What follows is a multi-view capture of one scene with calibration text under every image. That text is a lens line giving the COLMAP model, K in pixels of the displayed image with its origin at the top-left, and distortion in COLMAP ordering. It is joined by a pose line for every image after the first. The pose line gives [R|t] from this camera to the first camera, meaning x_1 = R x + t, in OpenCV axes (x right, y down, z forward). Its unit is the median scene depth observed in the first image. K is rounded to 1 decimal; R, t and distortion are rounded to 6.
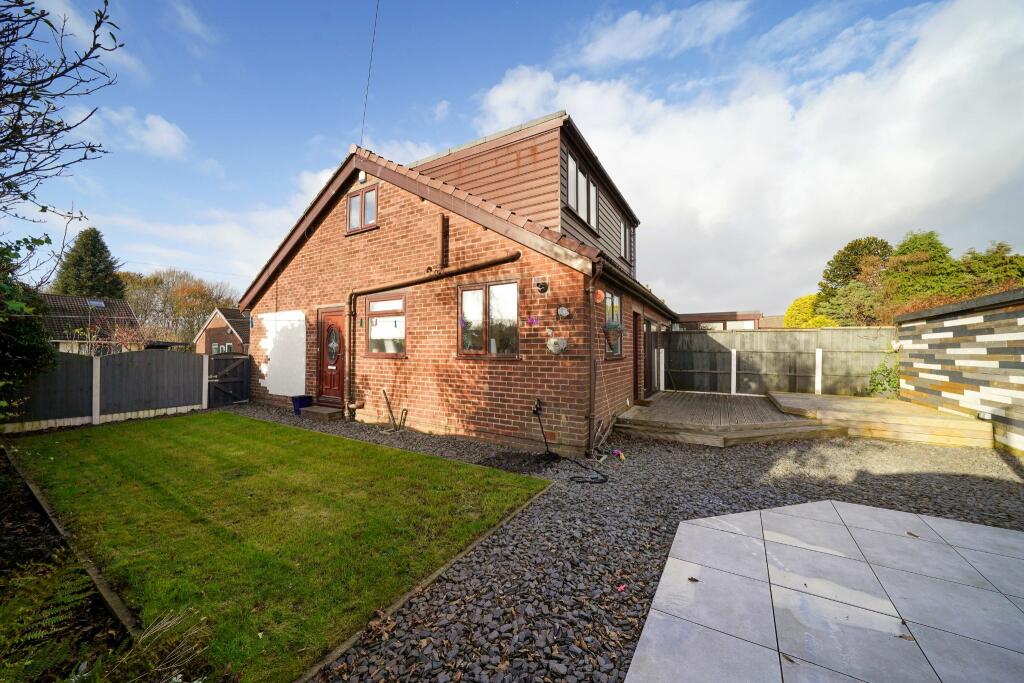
lens RADIAL K [[367.4, 0, 509.9], [0, 367.4, 333.5], [0, 0, 1]] dist [-0.020895, -0.000006]
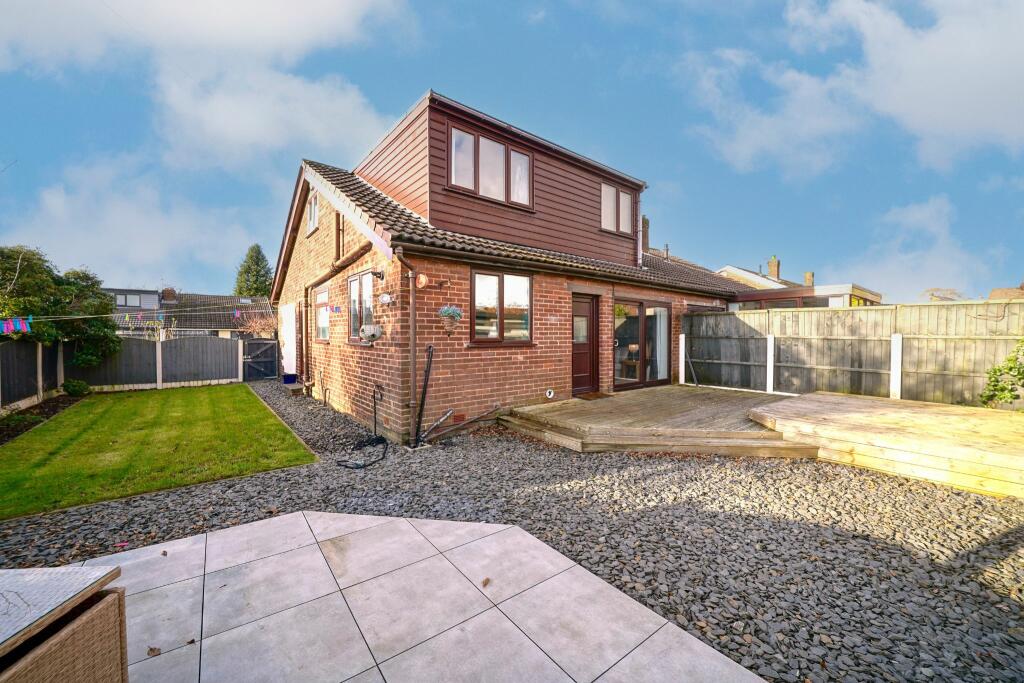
lens RADIAL K [[372.1, 0, 510.1], [0, 372.1, 330.8], [0, 0, 1]] dist [-0.021326, 0.000058]
pose [[0.938873, -0.004988, -0.344228, 0.534599], [0.016332, 0.999415, 0.030062, 0.002190], [0.343877, -0.033846, 0.938405, 0.107213]]
